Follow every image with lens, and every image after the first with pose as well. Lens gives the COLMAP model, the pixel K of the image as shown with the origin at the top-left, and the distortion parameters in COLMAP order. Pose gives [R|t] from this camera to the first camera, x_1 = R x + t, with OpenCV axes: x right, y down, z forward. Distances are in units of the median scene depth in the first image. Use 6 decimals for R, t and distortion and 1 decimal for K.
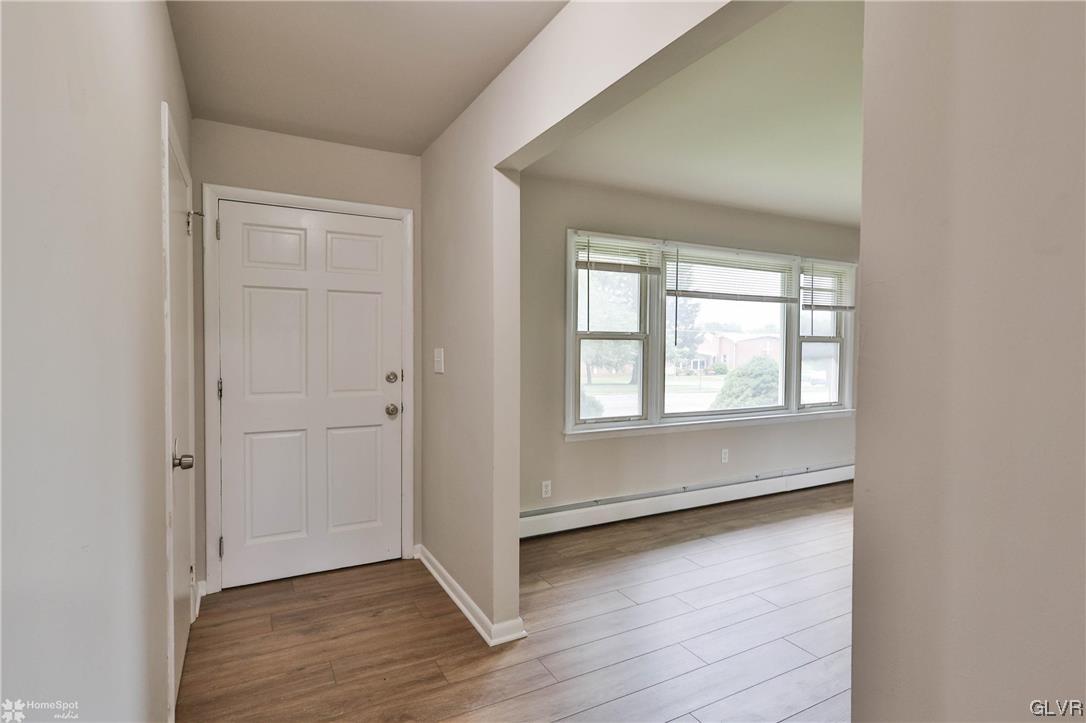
lens RADIAL K [[556.4, 0, 547.7], [0, 556.4, 357.6], [0, 0, 1]] dist [-0.005438, 0.000012]
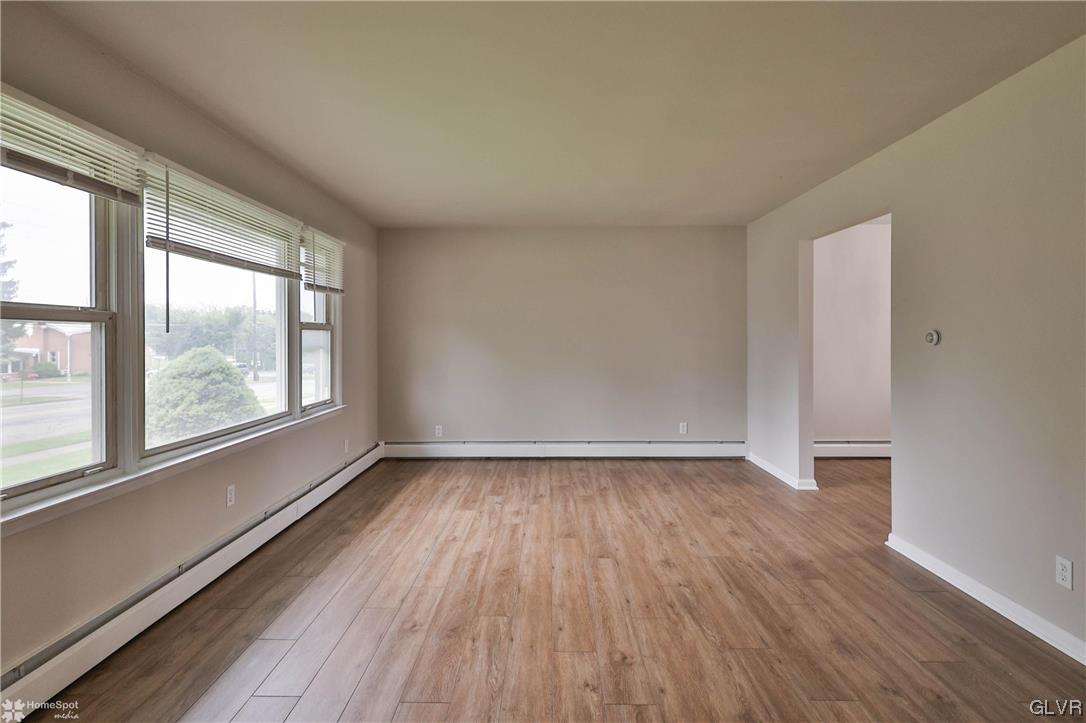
lens RADIAL K [[556.4, 0, 543.0], [0, 556.4, 336.4], [0, 0, 1]] dist [-0.005438, 0.000012]
pose [[0.493213, -0.007658, 0.869875, -0.086829], [0.029898, 0.999520, -0.008153, -0.000436], [-0.869394, 0.030028, 0.493205, 0.360113]]
